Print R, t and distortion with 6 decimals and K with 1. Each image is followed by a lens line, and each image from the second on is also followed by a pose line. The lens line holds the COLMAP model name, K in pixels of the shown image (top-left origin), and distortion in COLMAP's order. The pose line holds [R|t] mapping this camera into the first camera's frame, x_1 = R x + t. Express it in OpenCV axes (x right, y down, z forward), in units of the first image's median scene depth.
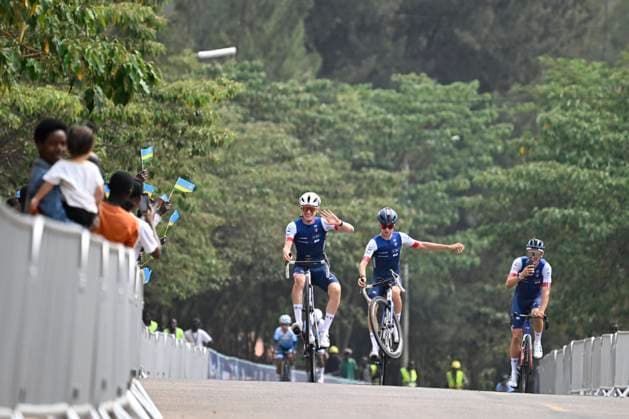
lens RADIAL K [[3223.8, 0, 314.5], [0, 3223.8, 209.5], [0, 0, 1]] dist [-0.059311, -0.555065]
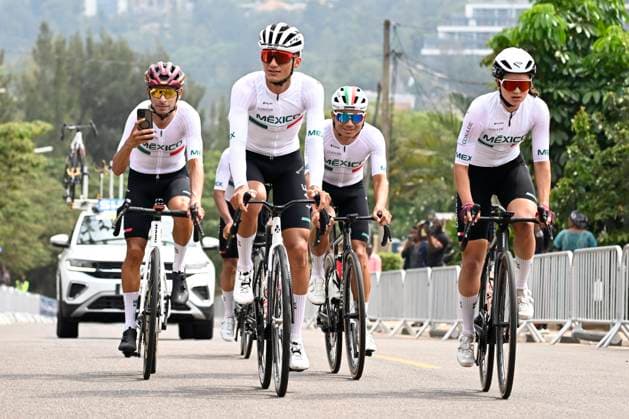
lens RADIAL K [[3223.8, 0, 314.5], [0, 3223.8, 209.5], [0, 0, 1]] dist [-0.059311, -0.555065]
pose [[0.998980, -0.020671, 0.040140, 0.057935], [0.020385, 0.999764, 0.007520, -0.021697], [-0.040286, -0.006694, 0.999166, -1.011743]]
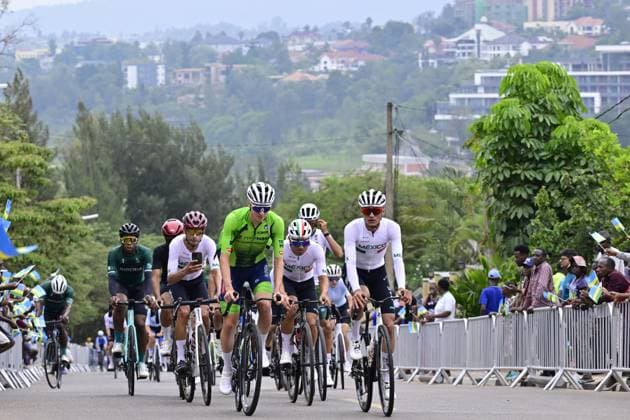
lens RADIAL K [[4141.9, 0, 315.0], [0, 4141.9, 210.0], [0, 0, 1]] dist [-0.220950, -21.868930]
pose [[0.999346, -0.035339, 0.007667, 0.105486], [0.035263, 0.999329, 0.009934, -0.075286], [-0.008013, -0.009657, 0.999921, -1.890367]]
